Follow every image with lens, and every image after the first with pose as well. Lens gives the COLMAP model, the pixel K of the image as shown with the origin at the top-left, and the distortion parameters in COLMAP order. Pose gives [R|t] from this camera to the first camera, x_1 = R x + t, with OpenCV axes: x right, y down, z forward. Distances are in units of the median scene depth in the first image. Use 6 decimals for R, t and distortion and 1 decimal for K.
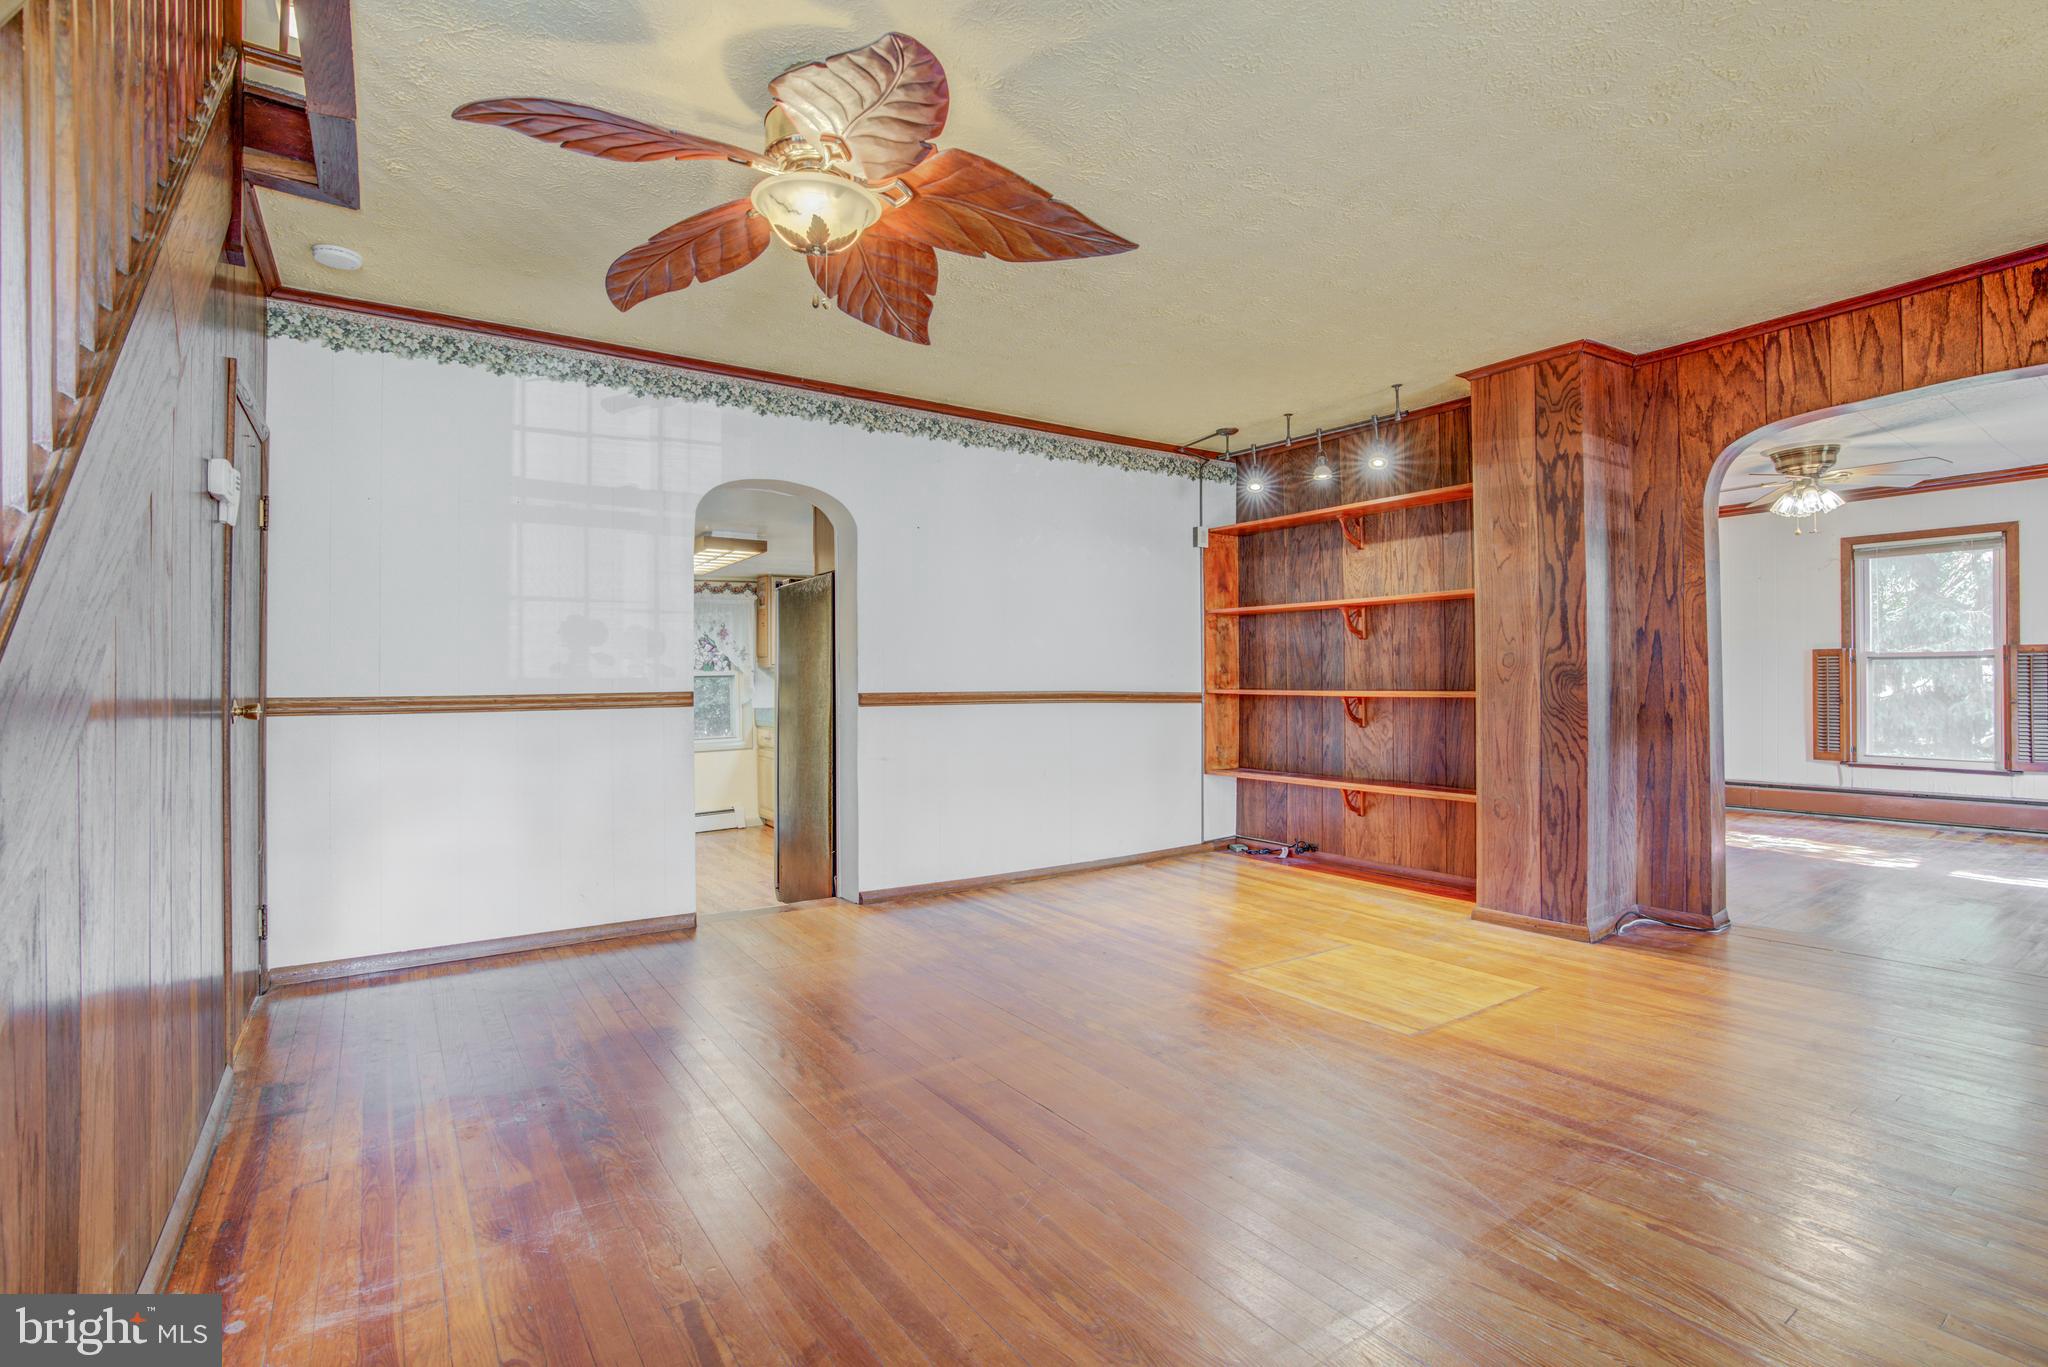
lens RADIAL K [[961.8, 0, 1024.0], [0, 961.8, 683.5], [0, 0, 1]] dist [-0.060197, 0.033240]
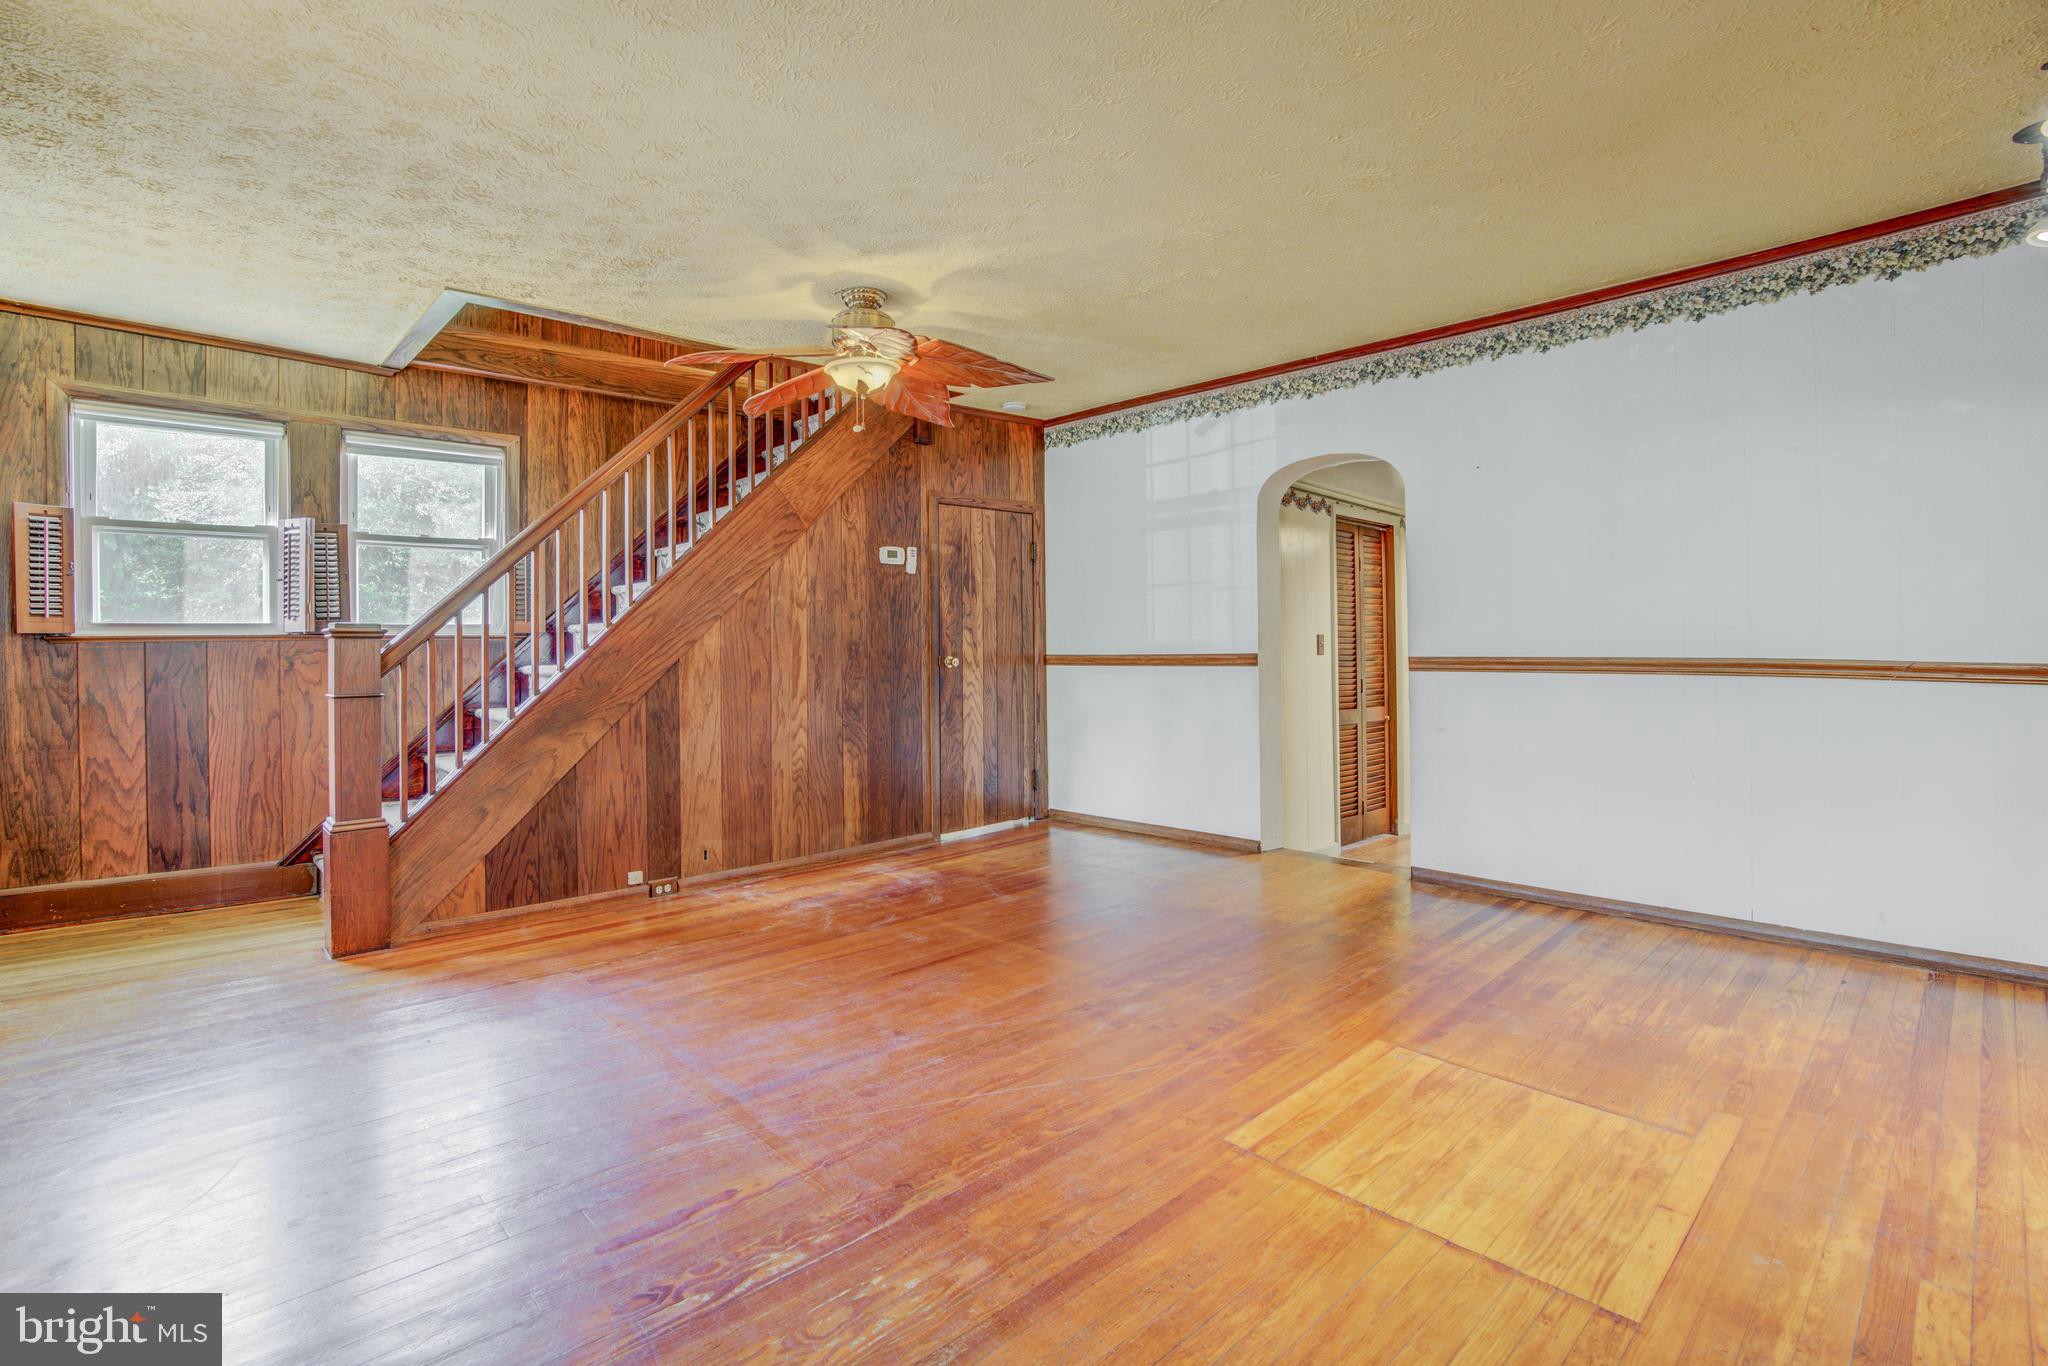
lens RADIAL K [[956.0, 0, 1008.2], [0, 956.0, 669.2], [0, 0, 1]] dist [-0.080464, 0.032920]
pose [[0.143163, 0.027168, -0.989326, 0.785755], [-0.001060, 0.999627, 0.027298, -0.003975], [0.989699, -0.002859, 0.143138, 0.538241]]
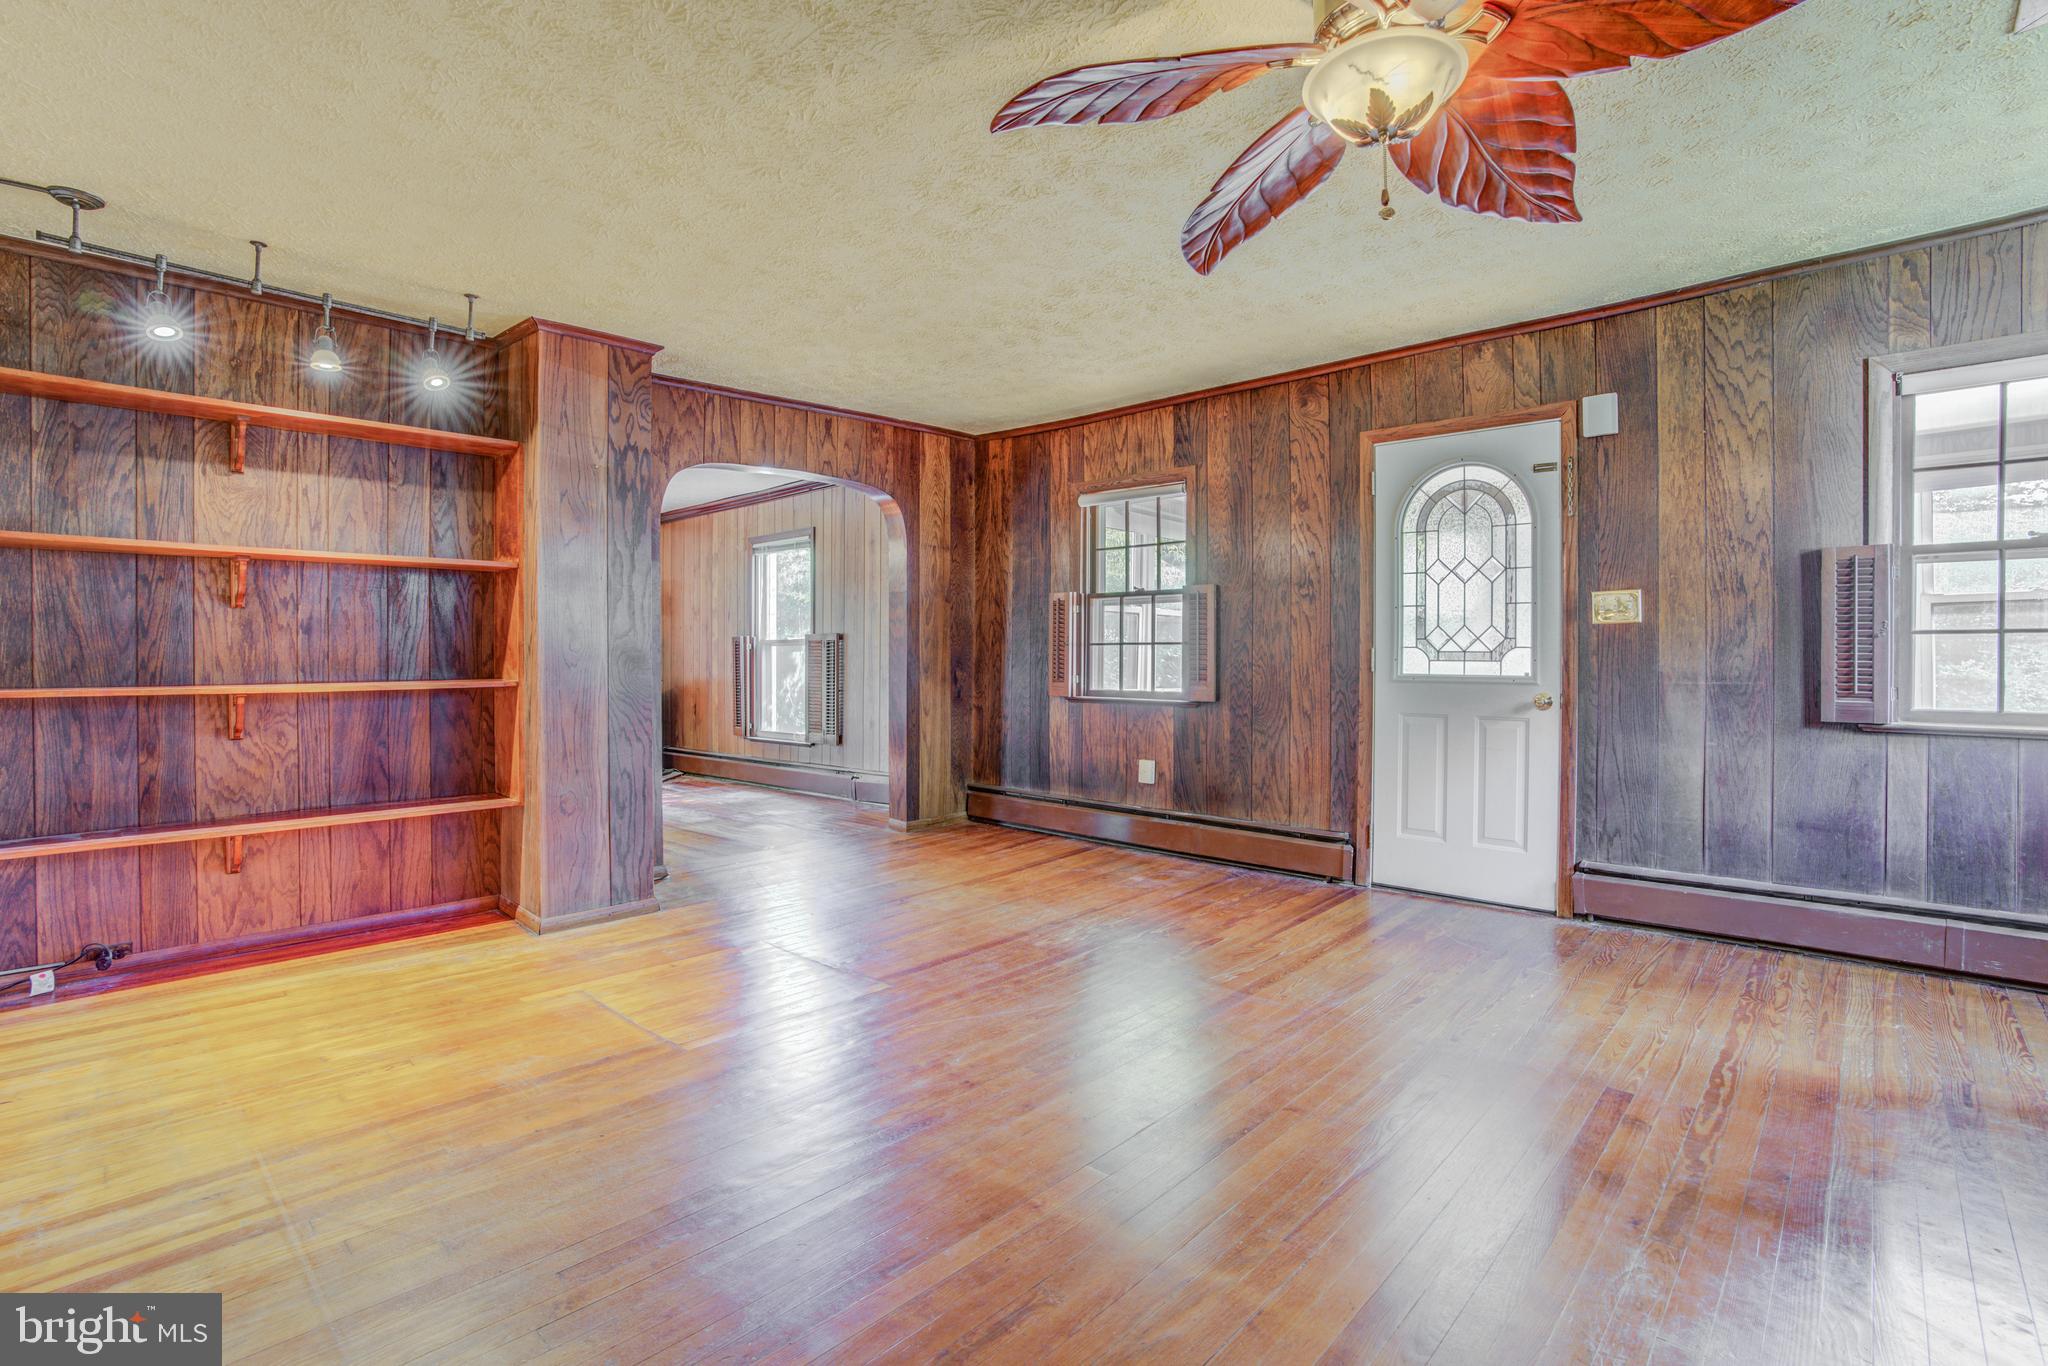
lens RADIAL K [[956.0, 0, 1008.2], [0, 956.0, 669.2], [0, 0, 1]] dist [-0.080464, 0.032920]
pose [[-0.200826, -0.005297, 0.979613, -0.503780], [0.012542, 0.999890, 0.007978, -0.002399], [-0.979547, 0.013888, -0.200738, 0.790406]]
